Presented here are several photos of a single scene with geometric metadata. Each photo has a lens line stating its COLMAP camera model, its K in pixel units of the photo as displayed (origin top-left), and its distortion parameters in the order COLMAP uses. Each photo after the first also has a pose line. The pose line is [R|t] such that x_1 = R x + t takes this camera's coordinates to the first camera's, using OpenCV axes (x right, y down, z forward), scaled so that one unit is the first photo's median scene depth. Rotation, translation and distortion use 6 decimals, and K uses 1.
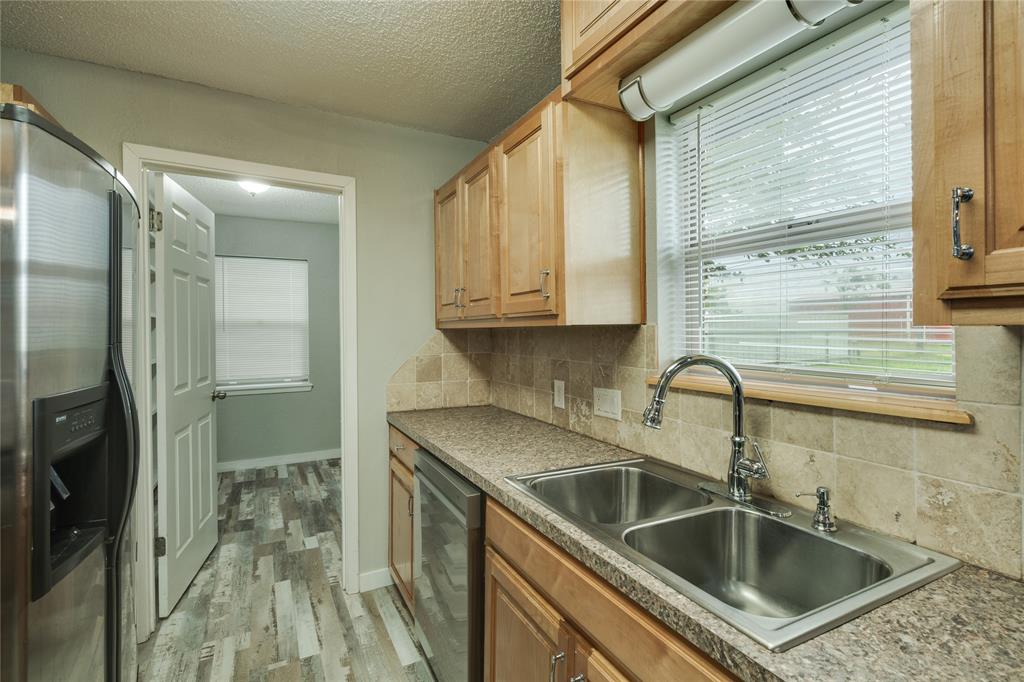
lens RADIAL K [[488.0, 0, 513.5], [0, 488.0, 336.7], [0, 0, 1]] dist [-0.003377, 0.001171]
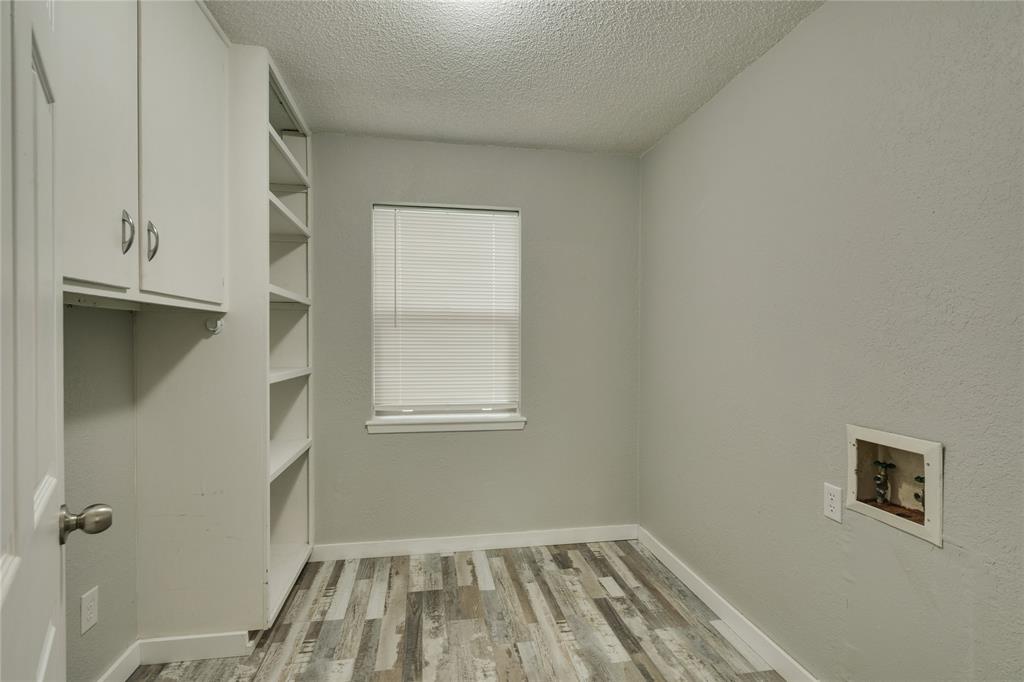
lens RADIAL K [[470.7, 0, 511.0], [0, 470.7, 342.5], [0, 0, 1]] dist [0.023682, 0.000713]
pose [[0.958552, 0.007495, -0.284818, -0.298859], [-0.006075, 0.999964, 0.005870, 0.001913], [0.284852, -0.003896, 0.958564, 0.496066]]
